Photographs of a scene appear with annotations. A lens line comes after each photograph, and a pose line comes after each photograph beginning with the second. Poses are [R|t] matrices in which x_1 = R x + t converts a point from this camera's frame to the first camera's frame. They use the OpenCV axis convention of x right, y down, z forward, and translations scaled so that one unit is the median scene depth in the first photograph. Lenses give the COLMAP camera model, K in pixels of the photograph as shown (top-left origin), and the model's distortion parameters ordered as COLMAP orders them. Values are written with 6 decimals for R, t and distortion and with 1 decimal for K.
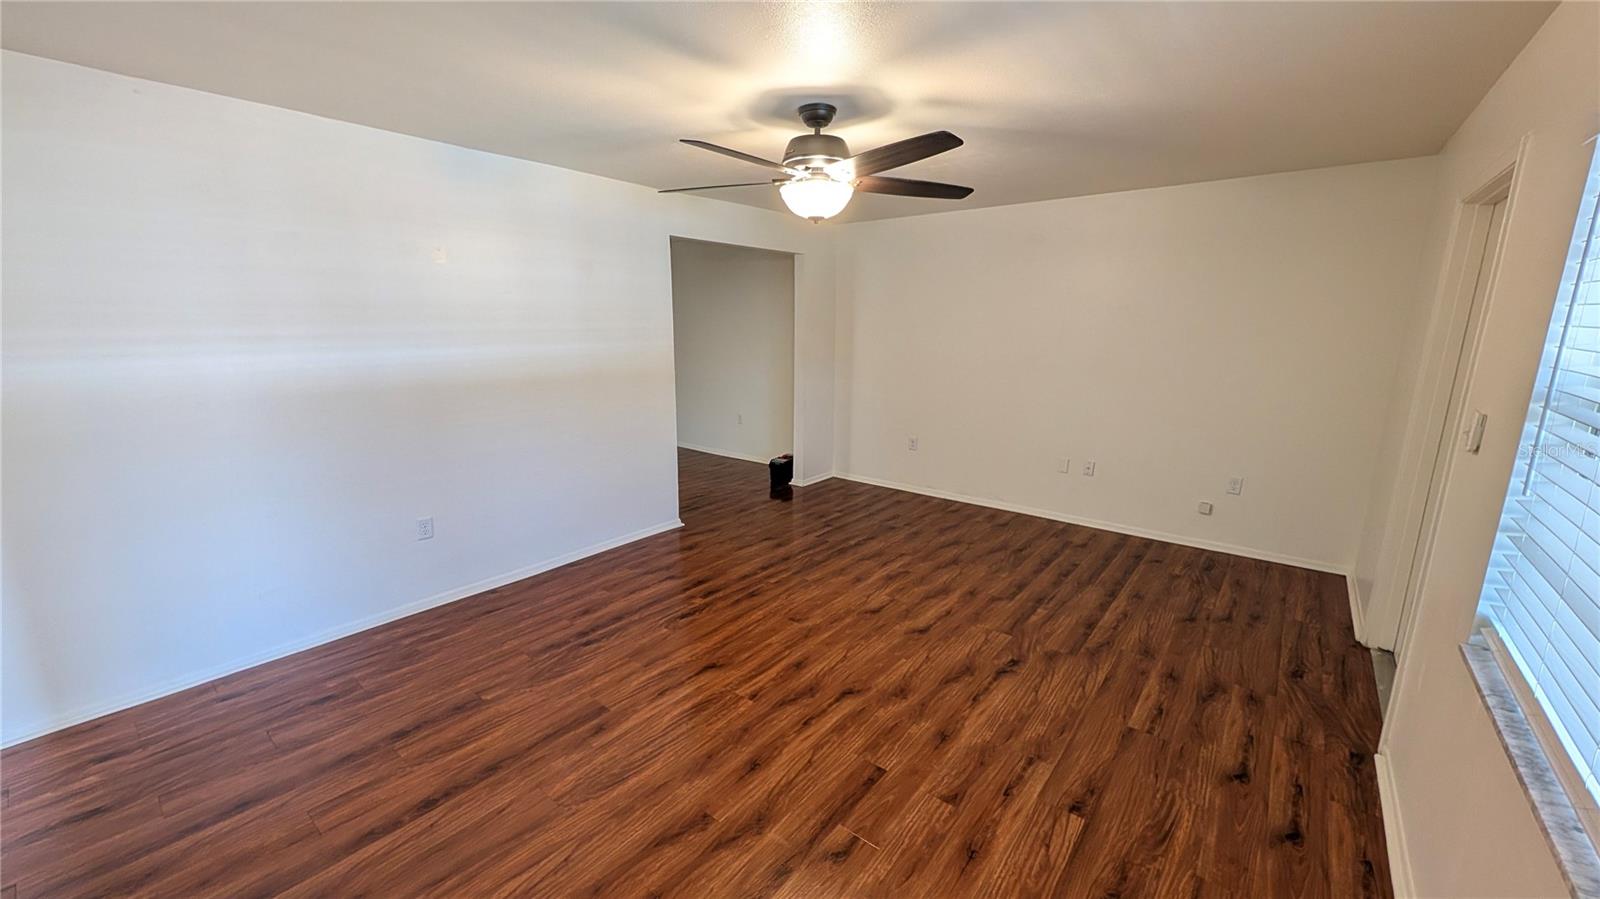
lens RADIAL K [[616.0, 0, 800.5], [0, 616.0, 449.2], [0, 0, 1]] dist [0.002217, 0.000700]
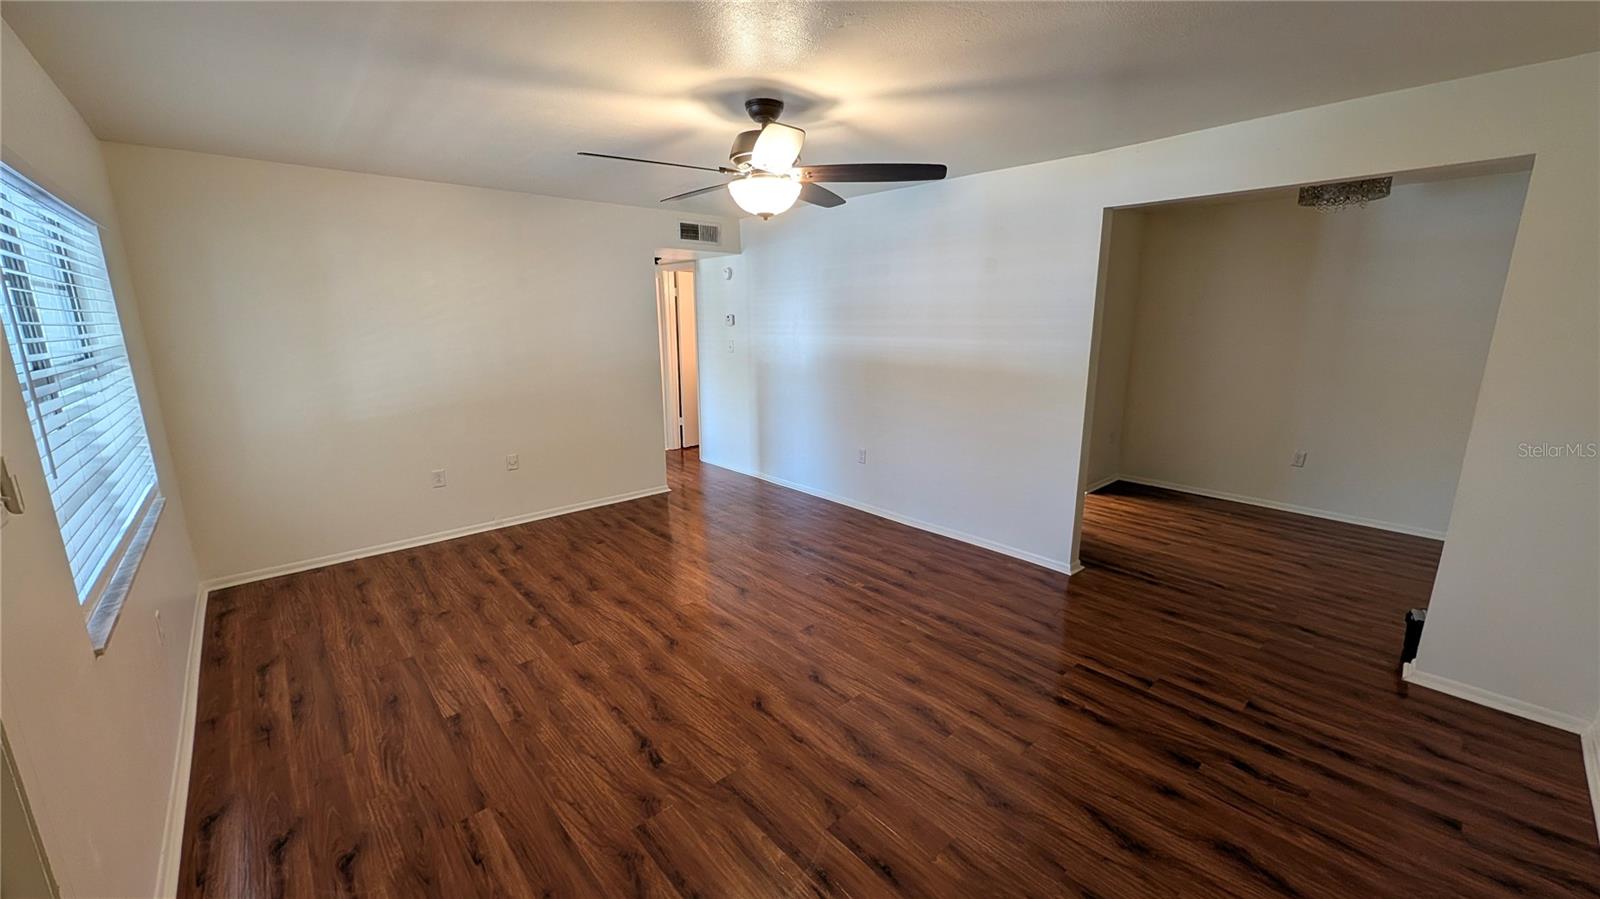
lens RADIAL K [[616.0, 0, 799.9], [0, 616.0, 448.8], [0, 0, 1]] dist [0.002217, 0.000700]
pose [[-0.165956, 0.206859, -0.964193, 0.870135], [-0.200858, 0.950164, 0.238420, -0.218121], [0.965461, 0.233234, -0.116136, 1.040391]]
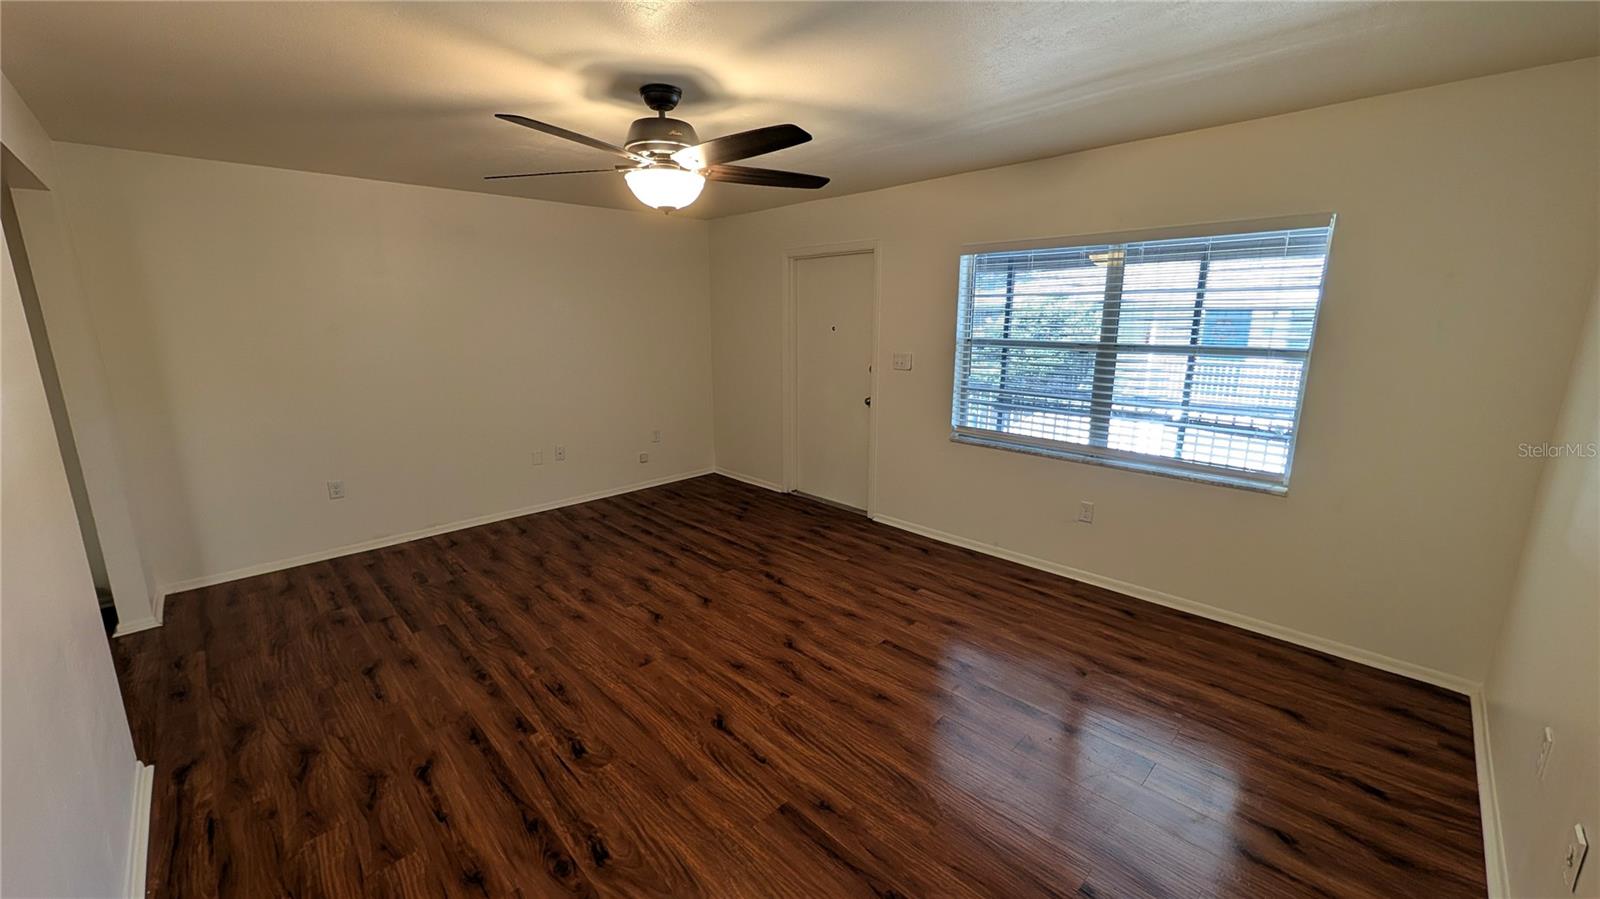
lens RADIAL K [[616.0, 0, 803.2], [0, 616.0, 449.5], [0, 0, 1]] dist [0.002217, 0.000700]
pose [[0.114929, -0.215853, 0.969639, -0.769427], [0.209996, 0.959326, 0.188667, -0.130923], [-0.970924, 0.181937, 0.155582, 0.597209]]
